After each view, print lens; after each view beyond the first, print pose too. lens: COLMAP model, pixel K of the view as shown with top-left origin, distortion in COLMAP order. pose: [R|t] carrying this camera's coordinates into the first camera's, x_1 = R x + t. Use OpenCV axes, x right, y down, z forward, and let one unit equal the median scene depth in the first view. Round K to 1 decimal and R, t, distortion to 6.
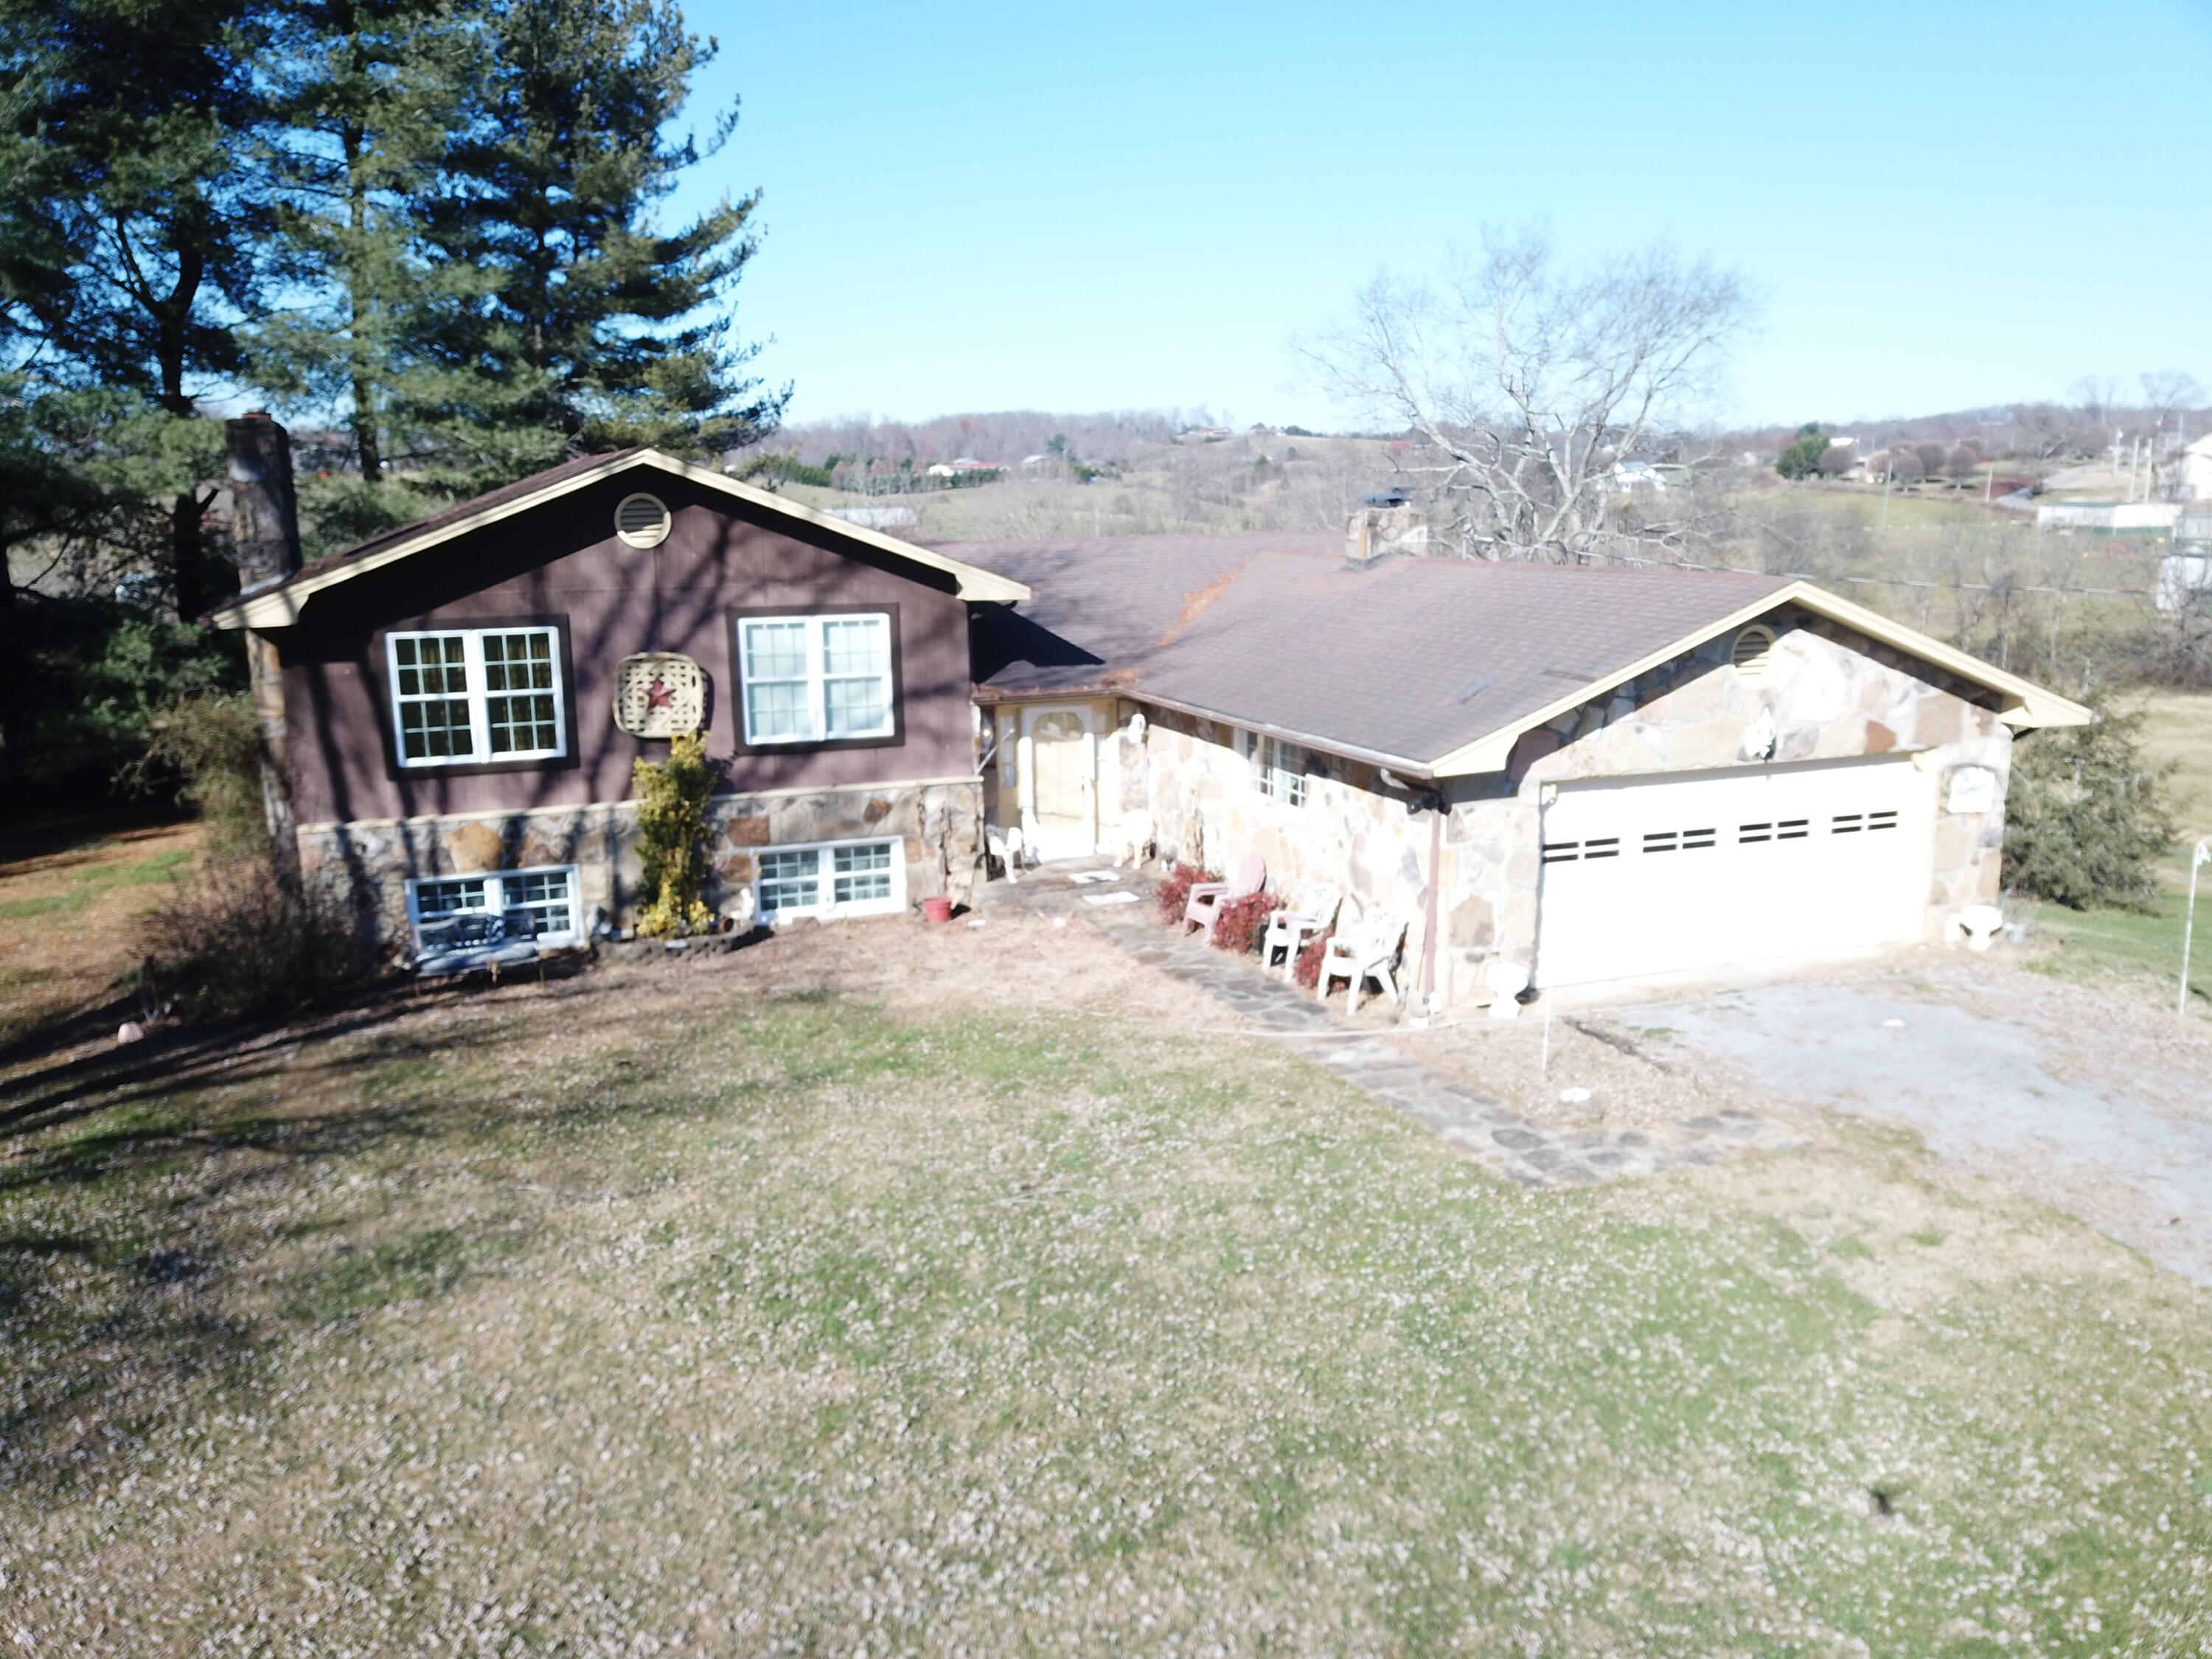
lens RADIAL K [[1709.8, 0, 1109.3], [0, 1709.8, 828.8], [0, 0, 1]] dist [0.012027, -0.015611]
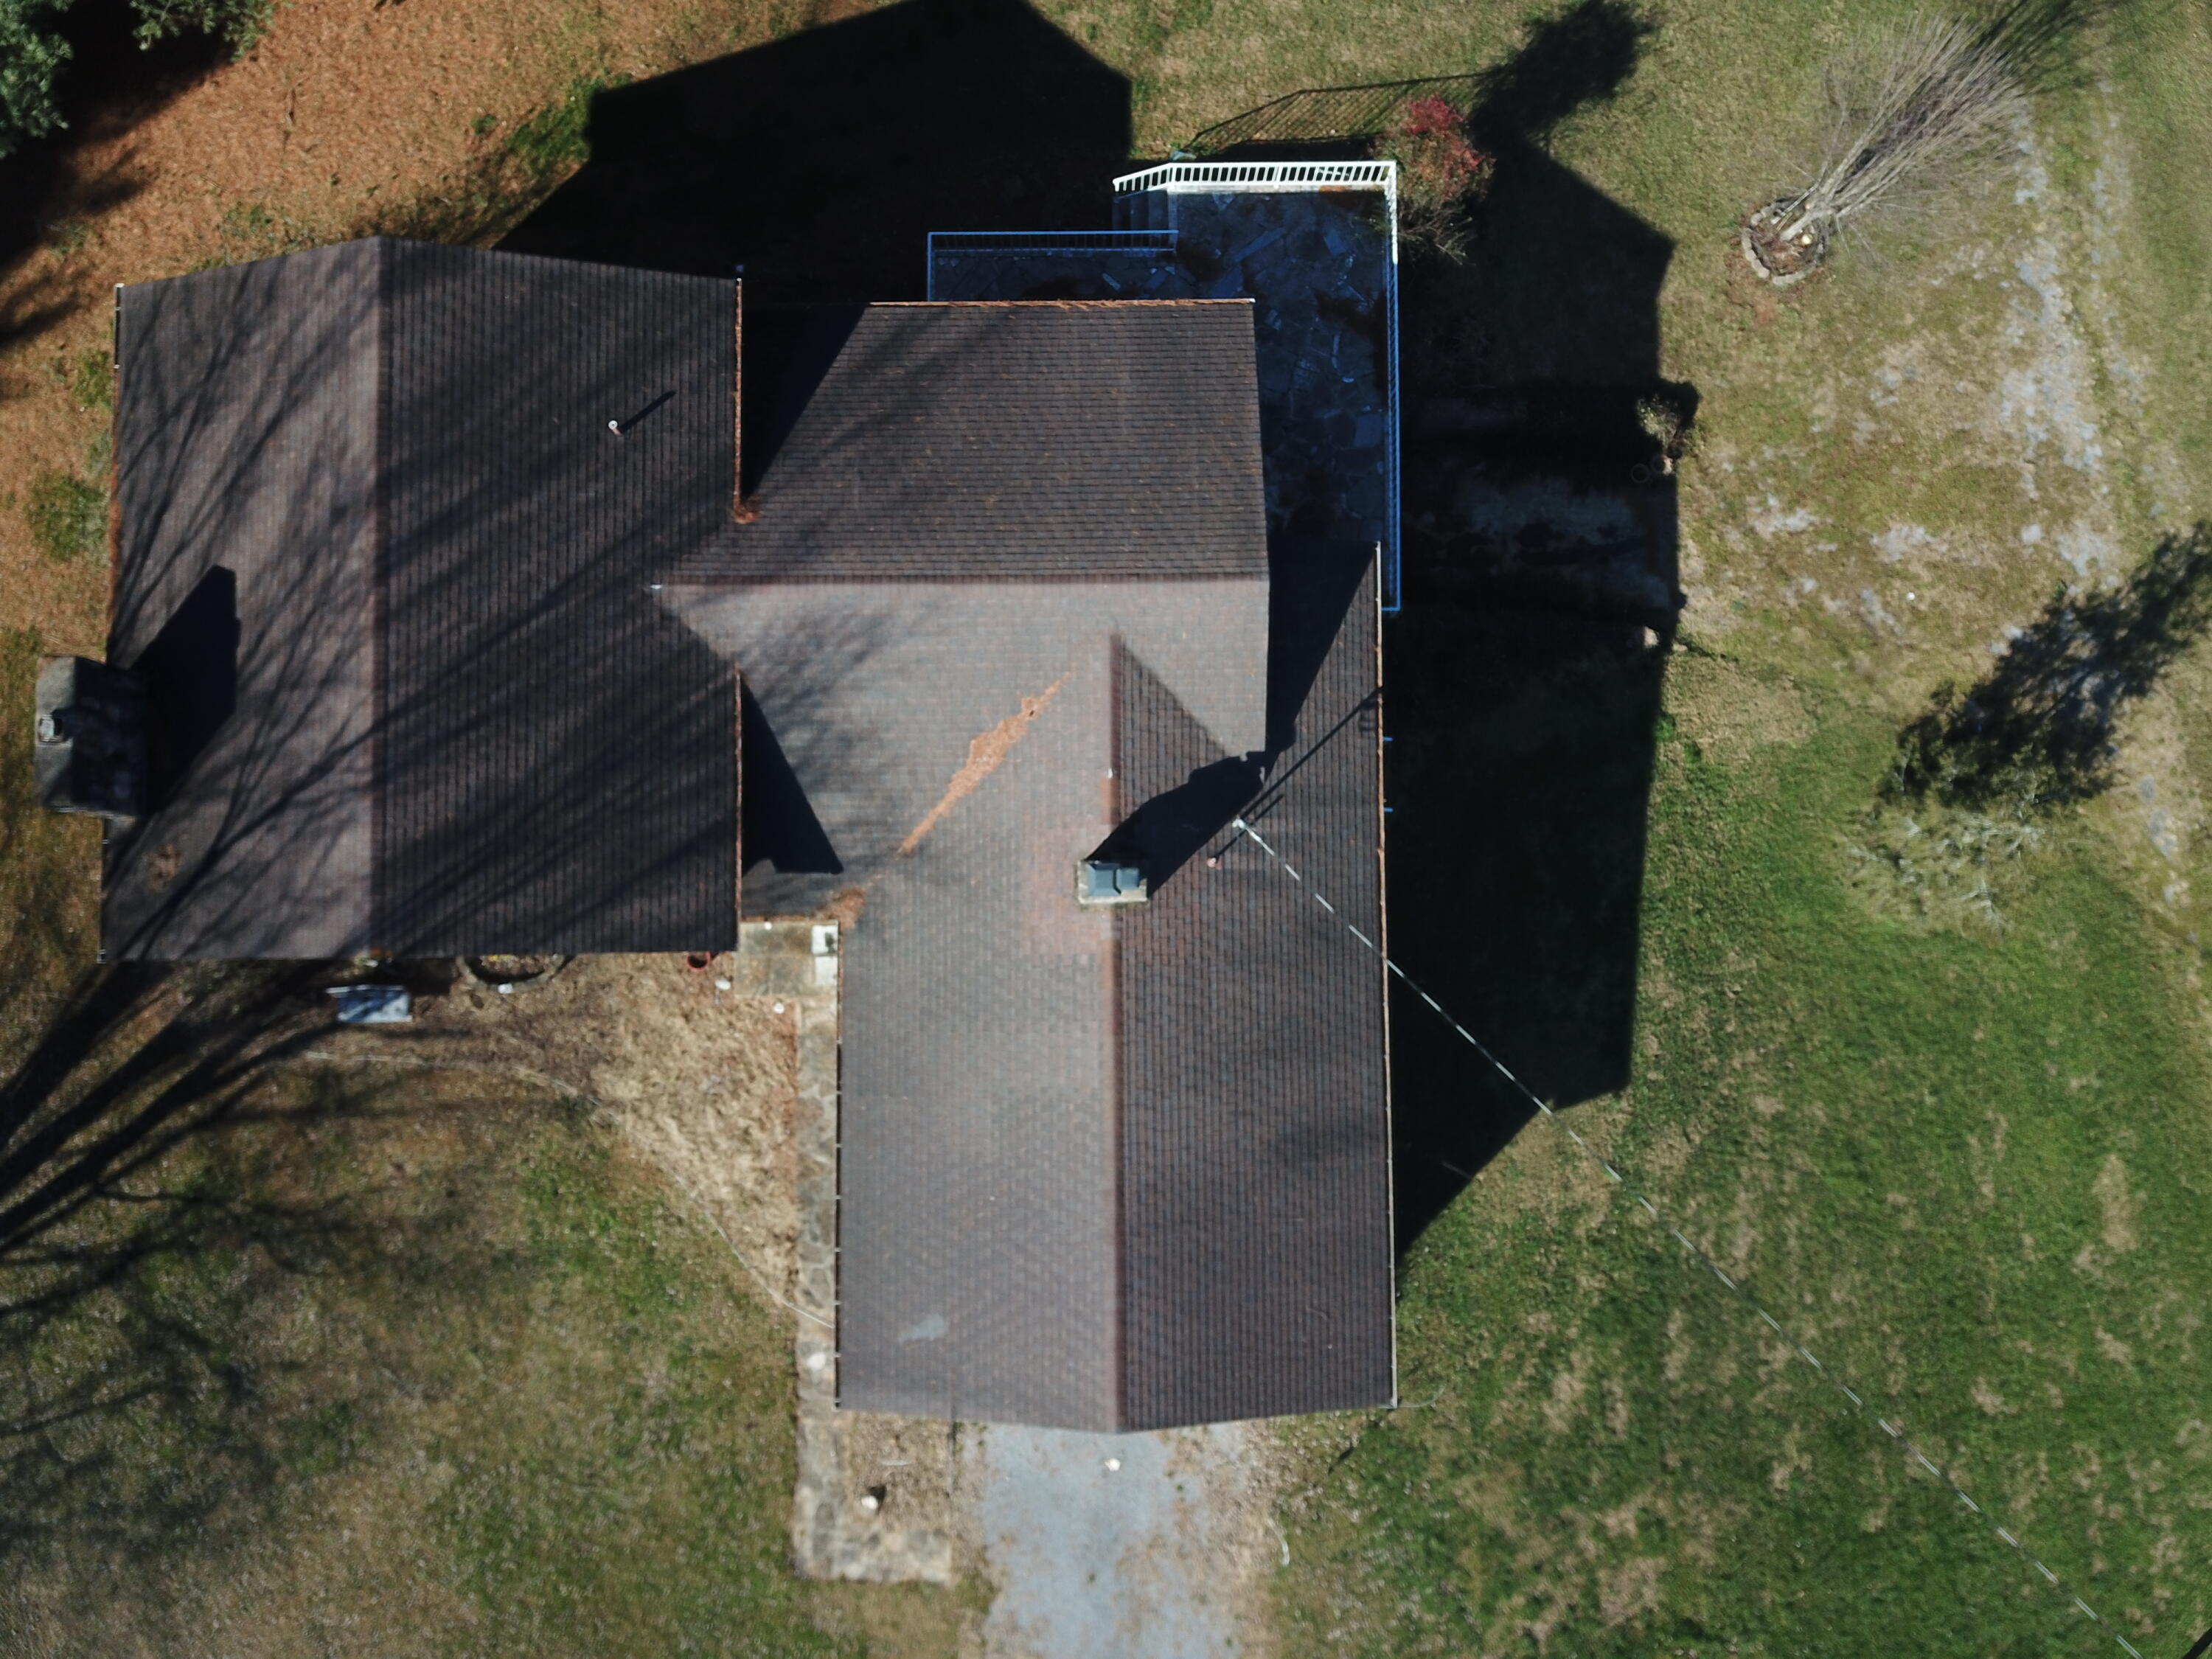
lens RADIAL K [[1709.8, 0, 1101.8], [0, 1709.8, 828.2], [0, 0, 1]] dist [0.012027, -0.015611]
pose [[0.934990, 0.354603, -0.007093, 0.272842], [-0.085602, 0.245025, 0.965730, -2.075569], [0.344189, -0.902341, 0.259450, 1.342244]]
